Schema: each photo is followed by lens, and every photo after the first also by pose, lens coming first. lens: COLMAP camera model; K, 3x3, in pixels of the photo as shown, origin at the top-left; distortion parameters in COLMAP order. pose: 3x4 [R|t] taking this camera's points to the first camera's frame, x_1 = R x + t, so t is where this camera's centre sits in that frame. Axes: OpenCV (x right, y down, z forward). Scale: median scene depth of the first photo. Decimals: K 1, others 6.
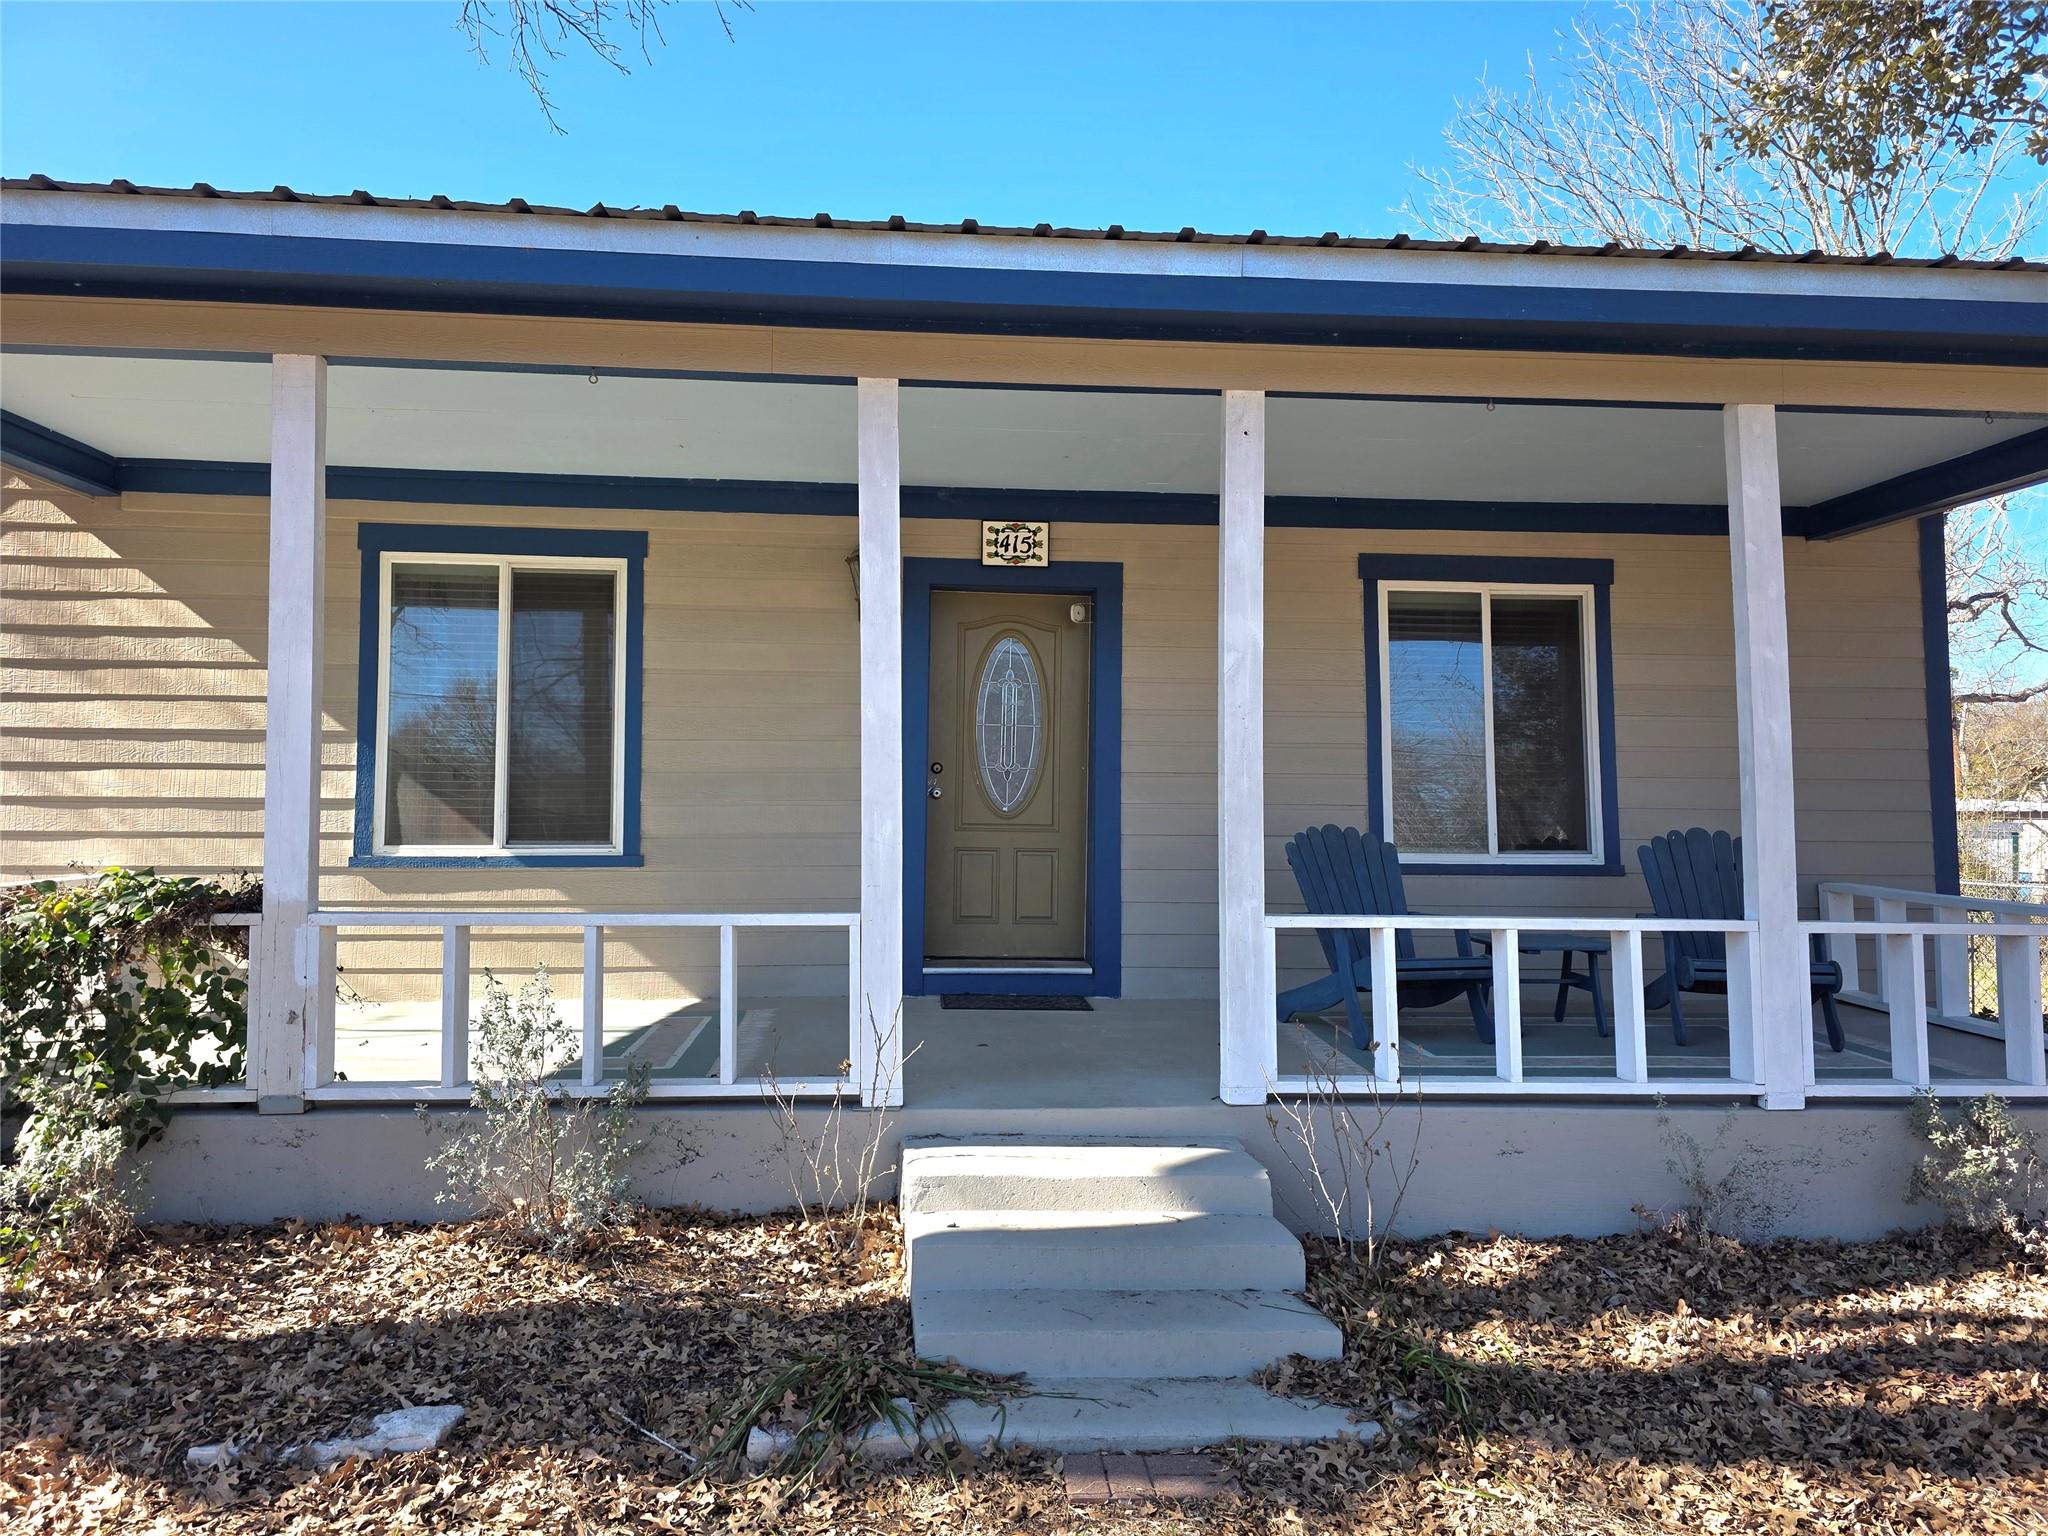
lens RADIAL K [[1394.3, 0, 1029.5], [0, 1394.3, 777.5], [0, 0, 1]] dist [0.036622, -0.016369]
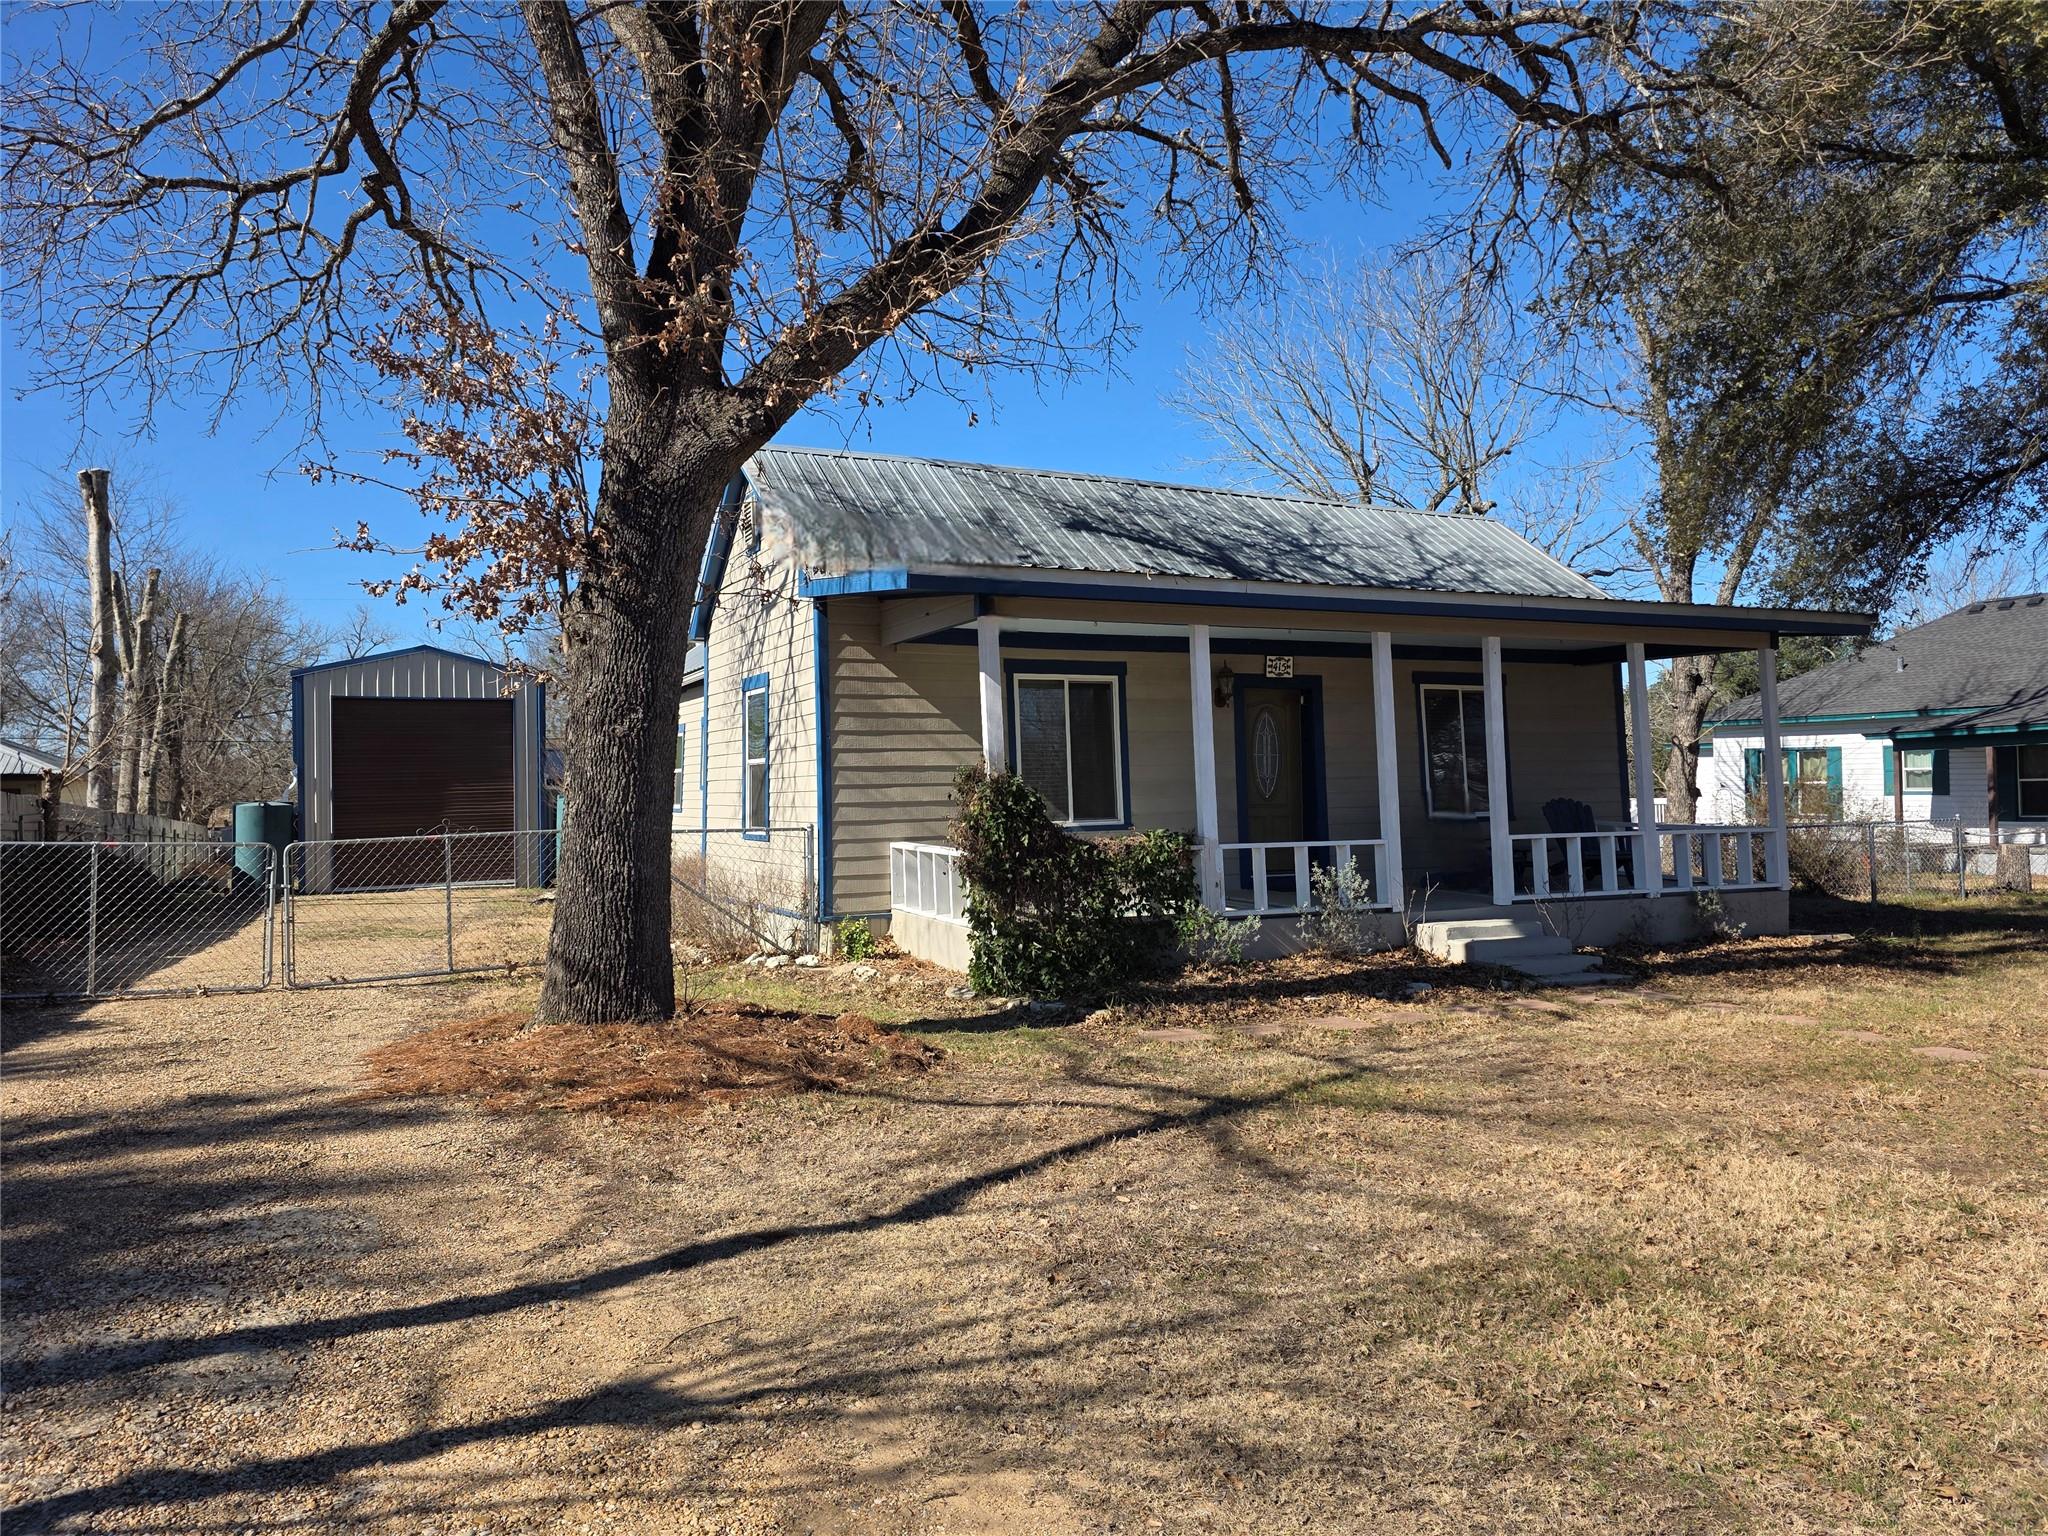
lens RADIAL K [[1394.3, 0, 1024.4], [0, 1394.3, 763.5], [0, 0, 1]] dist [0.036622, -0.016369]
pose [[0.938573, -0.015410, 0.344738, -1.124514], [0.012931, 0.999871, 0.009491, -0.052625], [-0.344839, -0.004450, 0.938651, -0.834745]]
